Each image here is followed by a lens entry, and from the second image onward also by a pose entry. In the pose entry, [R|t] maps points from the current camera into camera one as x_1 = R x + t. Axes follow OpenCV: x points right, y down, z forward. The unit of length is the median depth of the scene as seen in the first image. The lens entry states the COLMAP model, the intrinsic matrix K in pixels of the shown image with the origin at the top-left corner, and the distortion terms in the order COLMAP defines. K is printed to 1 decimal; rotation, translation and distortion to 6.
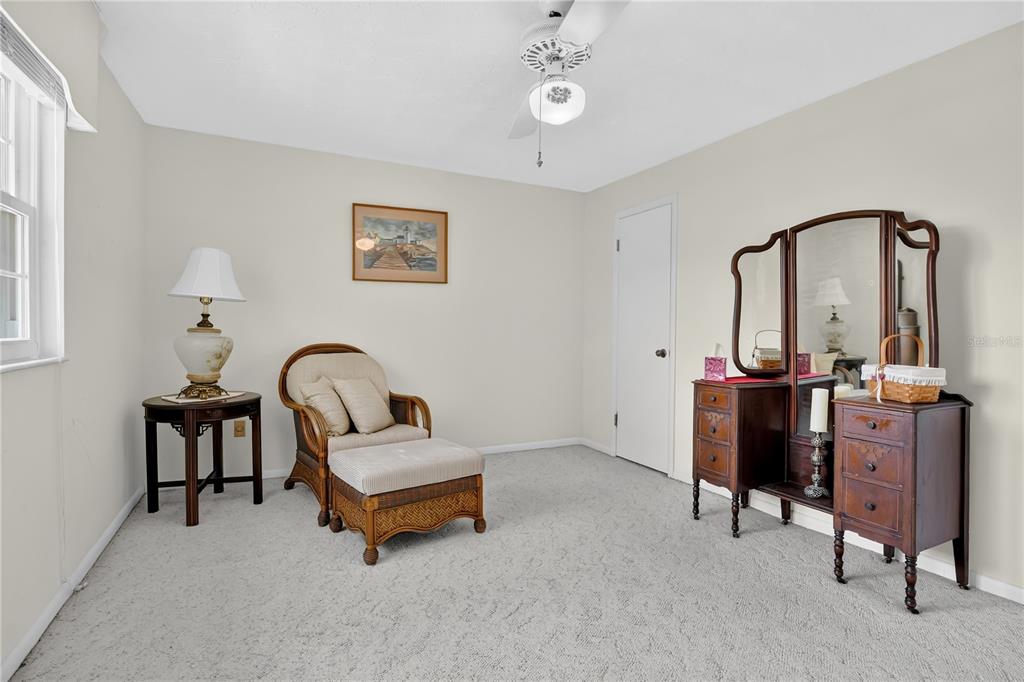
lens RADIAL K [[505.2, 0, 520.9], [0, 505.2, 336.1], [0, 0, 1]] dist [-0.003060, -0.000586]
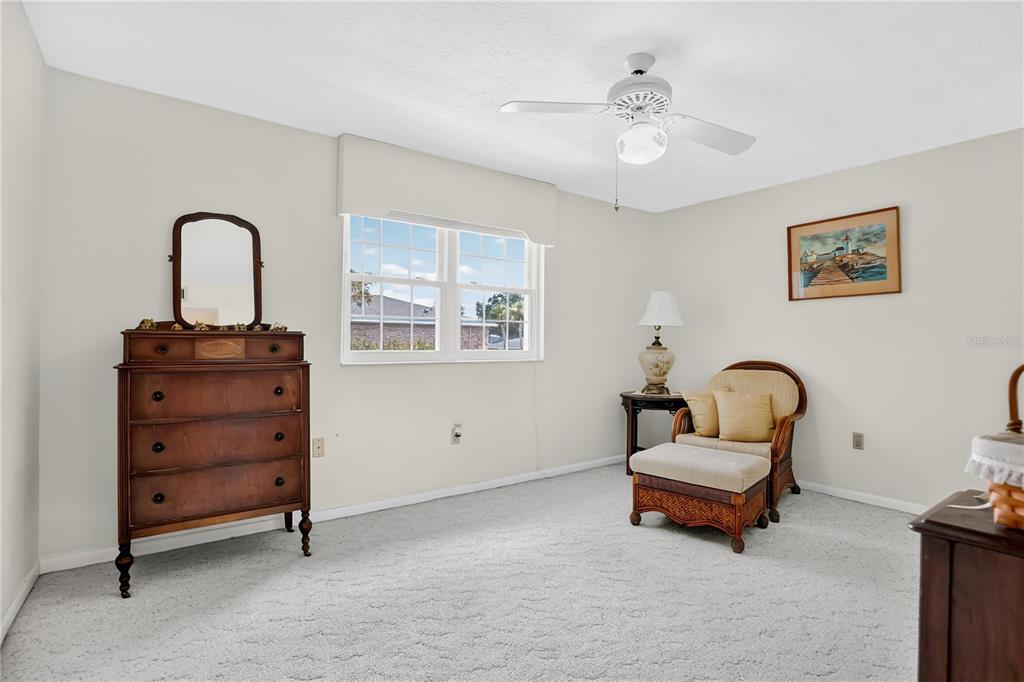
lens RADIAL K [[505.2, 0, 520.9], [0, 505.2, 336.1], [0, 0, 1]] dist [-0.003060, -0.000586]
pose [[0.176970, -0.012952, -0.984131, 0.571862], [-0.015621, 0.999751, -0.015966, -0.012397], [0.984092, 0.018198, 0.176724, 0.268620]]
